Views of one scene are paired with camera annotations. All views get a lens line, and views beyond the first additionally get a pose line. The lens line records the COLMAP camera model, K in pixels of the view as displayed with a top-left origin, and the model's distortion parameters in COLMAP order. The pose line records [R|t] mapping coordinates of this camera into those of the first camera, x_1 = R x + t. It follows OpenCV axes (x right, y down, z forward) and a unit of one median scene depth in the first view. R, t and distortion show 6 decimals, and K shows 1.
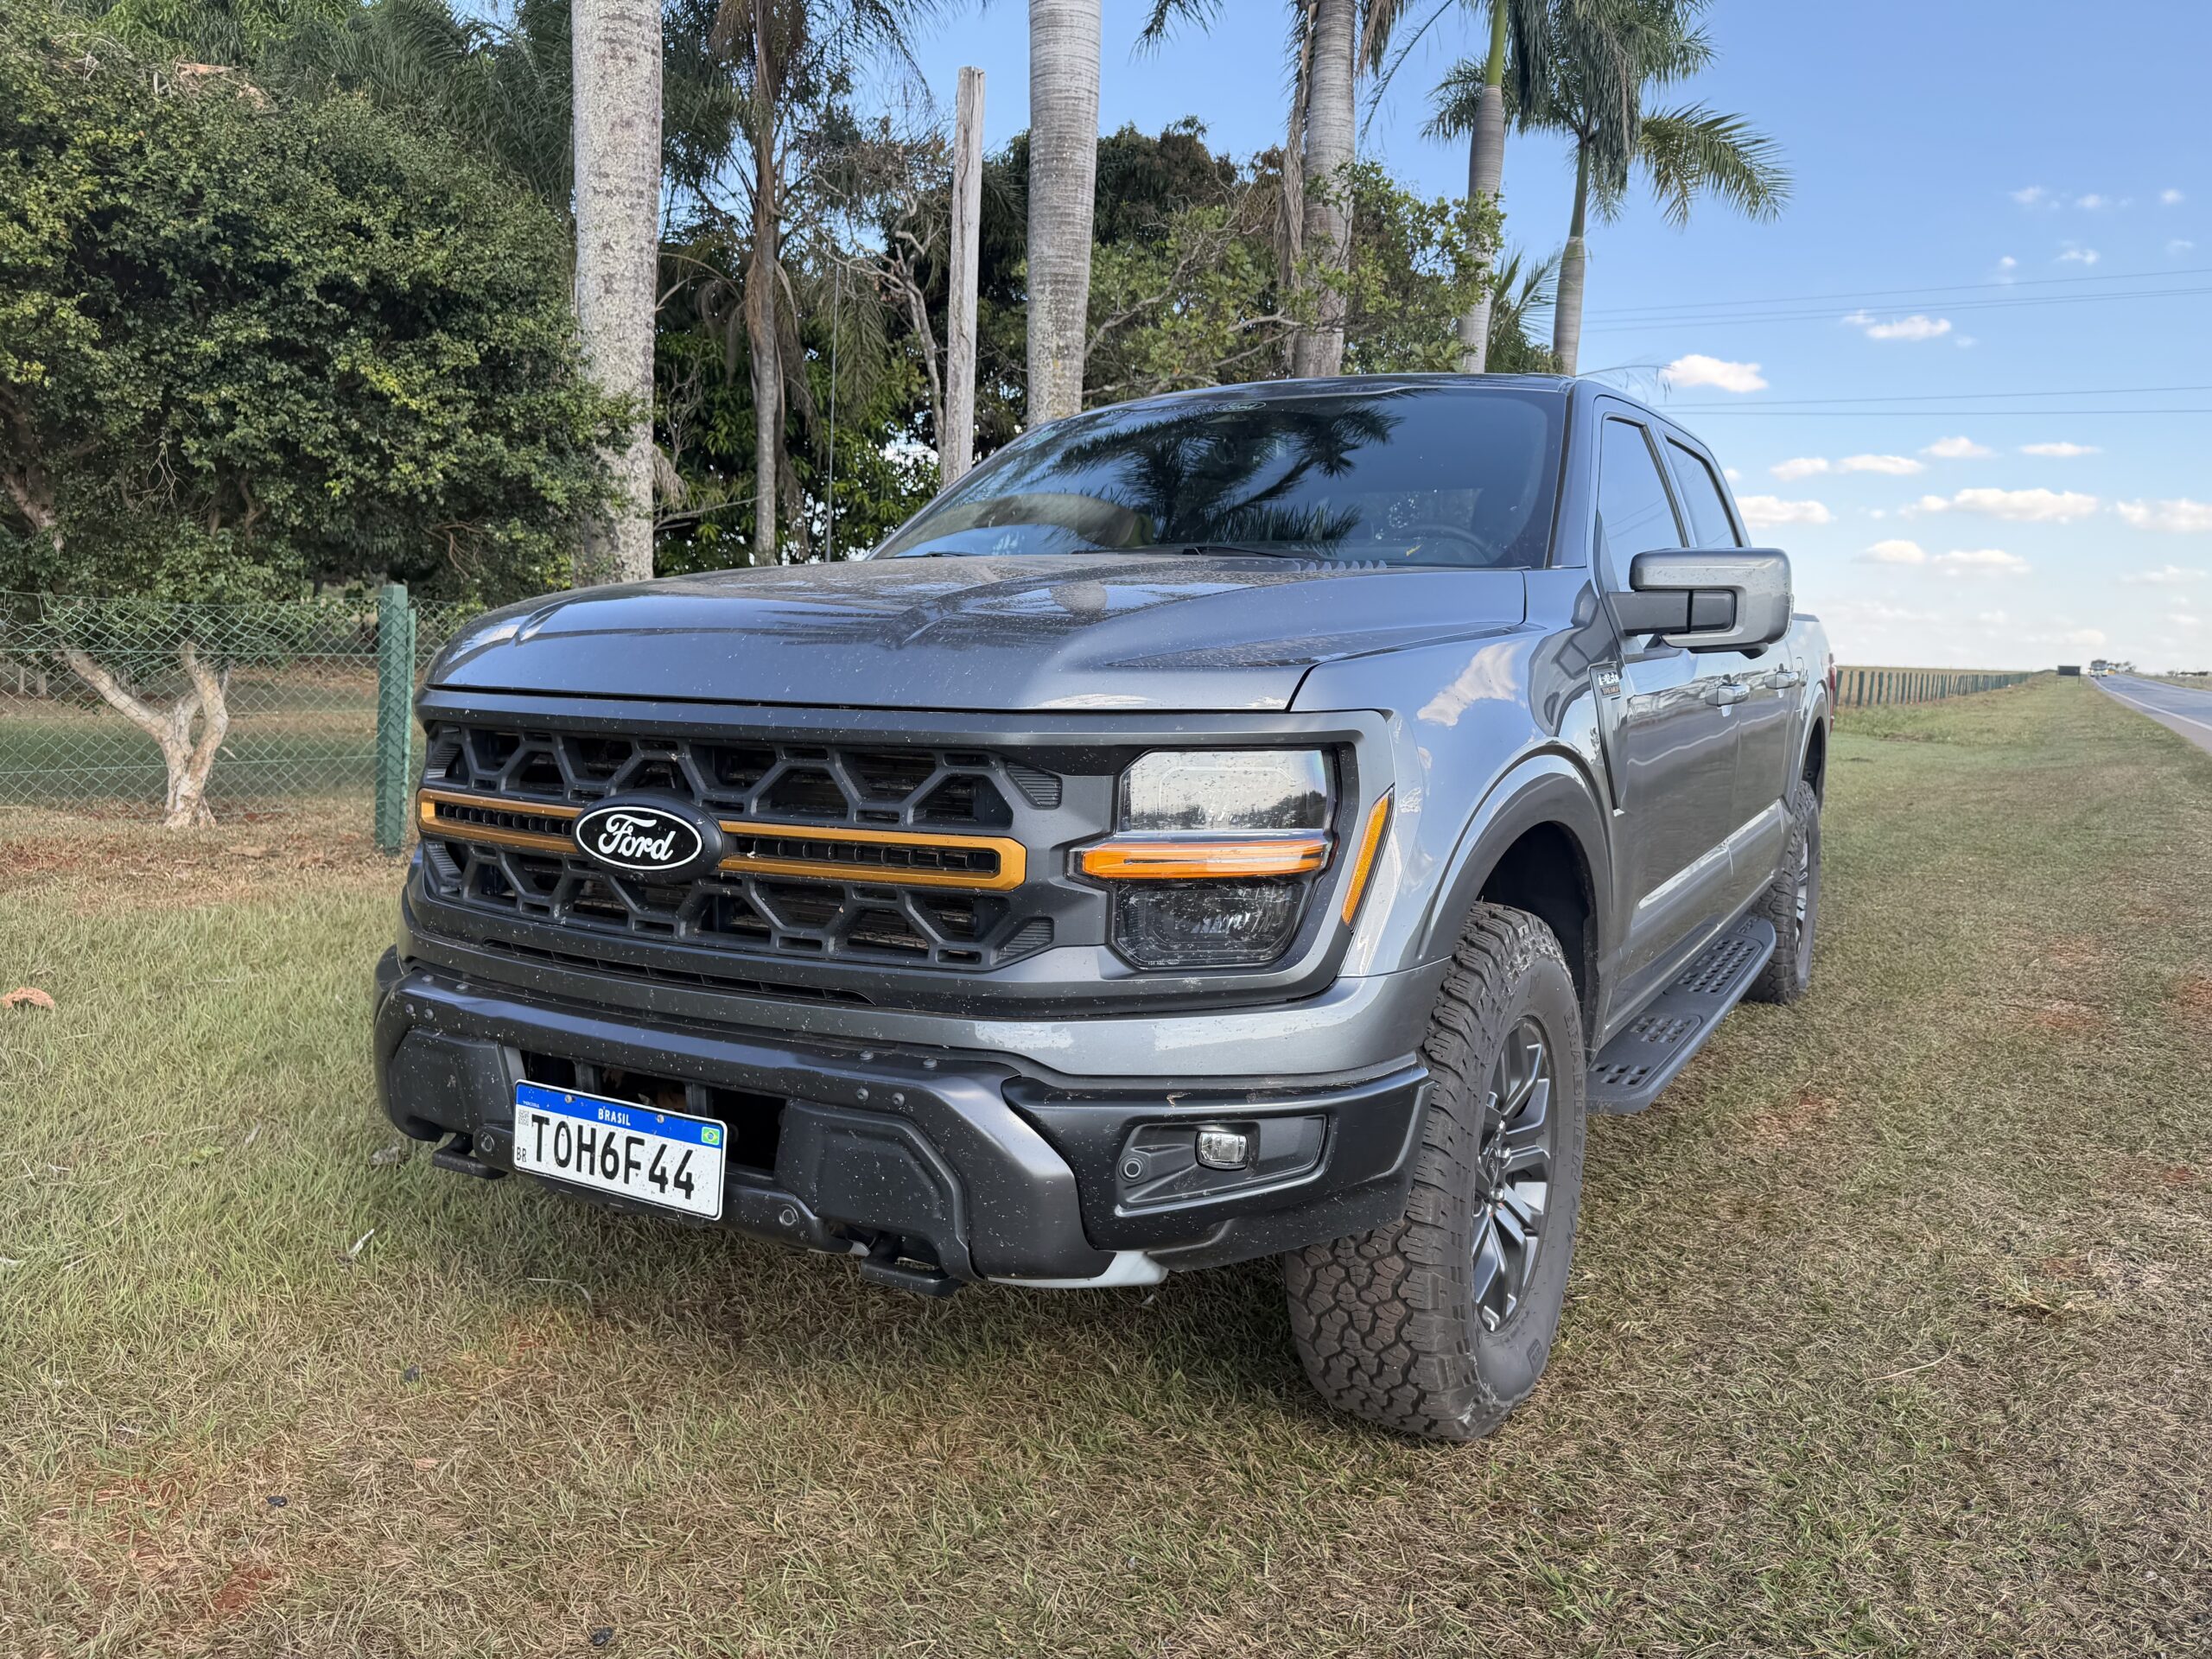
lens RADIAL K [[1559.2, 0, 1129.5], [0, 1559.2, 815.5], [0, 0, 1]] dist [0.084773, -0.114970]
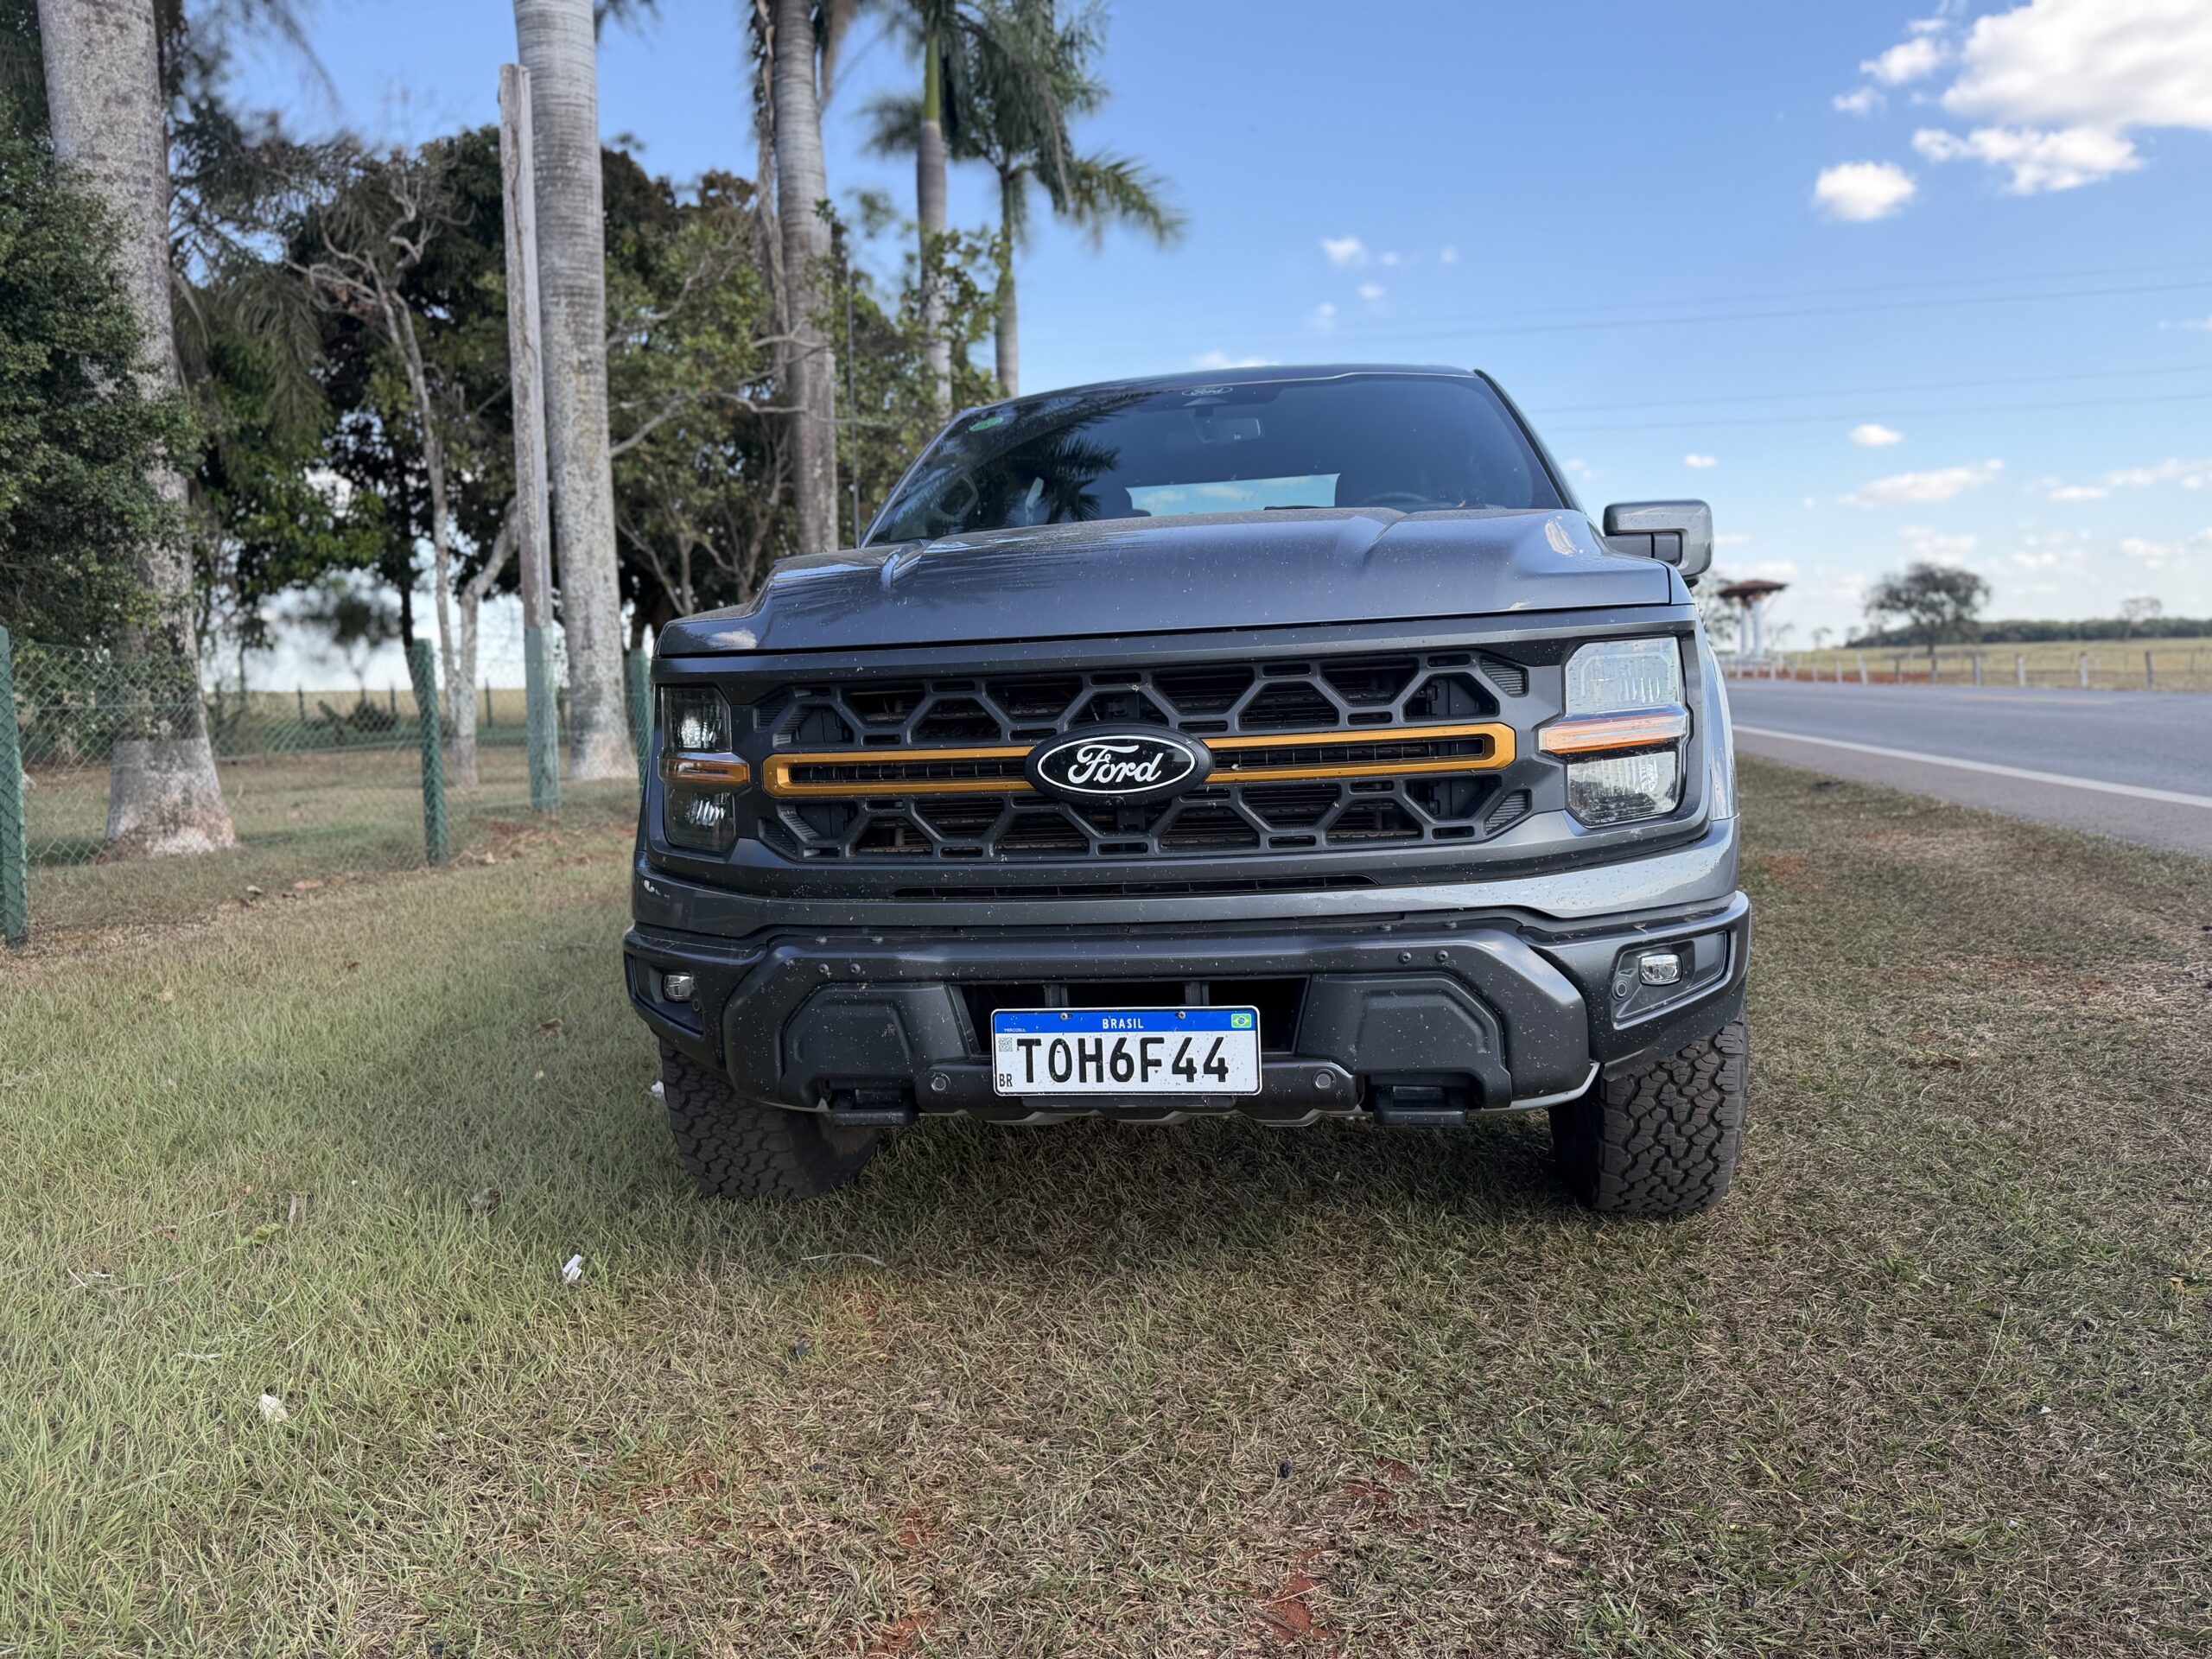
lens RADIAL K [[1571.3, 0, 1106.0], [0, 1571.3, 829.5], [0, 0, 1]] dist [0.035510, -0.012804]
pose [[0.935618, -0.096243, 0.339642, -0.666035], [0.099482, 0.995008, 0.007905, 0.047758], [-0.338707, 0.026392, 0.940522, -0.011206]]
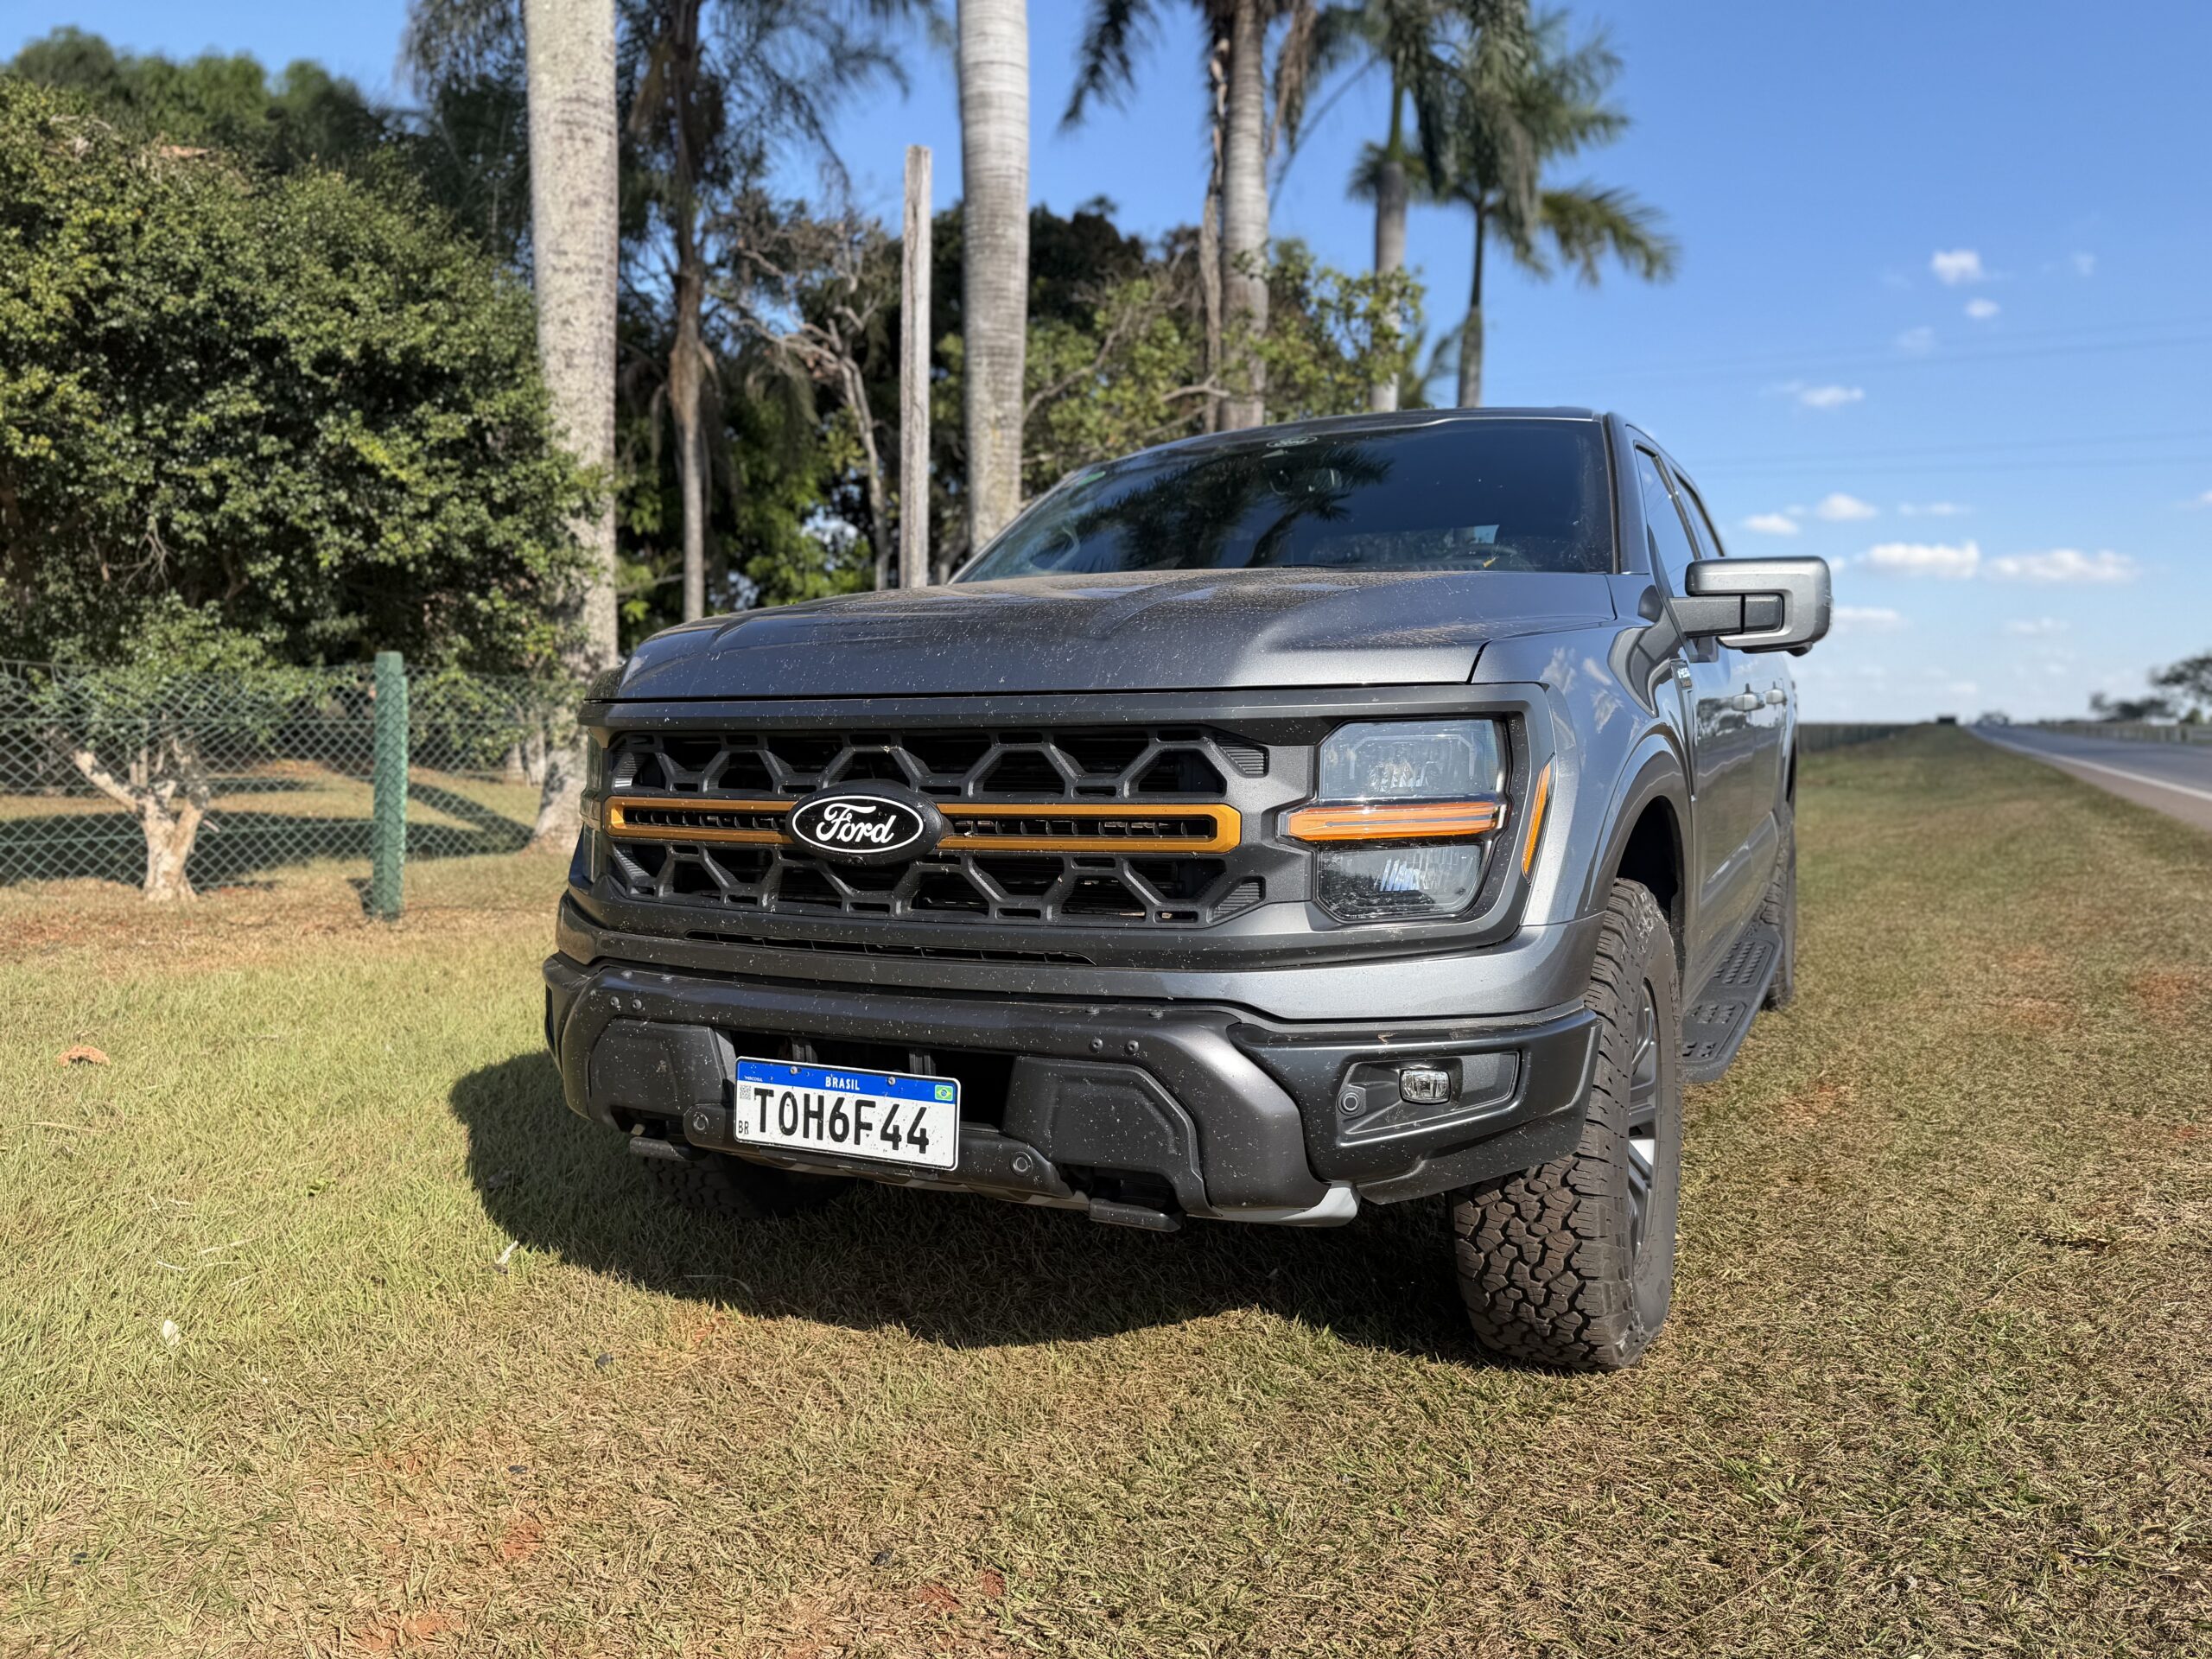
lens RADIAL K [[1554.5, 0, 1102.9], [0, 1554.5, 843.4], [0, 0, 1]] dist [0.093019, -0.128654]
pose [[0.998619, -0.030282, 0.042925, -0.183608], [0.031494, 0.999116, -0.027854, 0.060634], [-0.042044, 0.029167, 0.998690, -0.075107]]
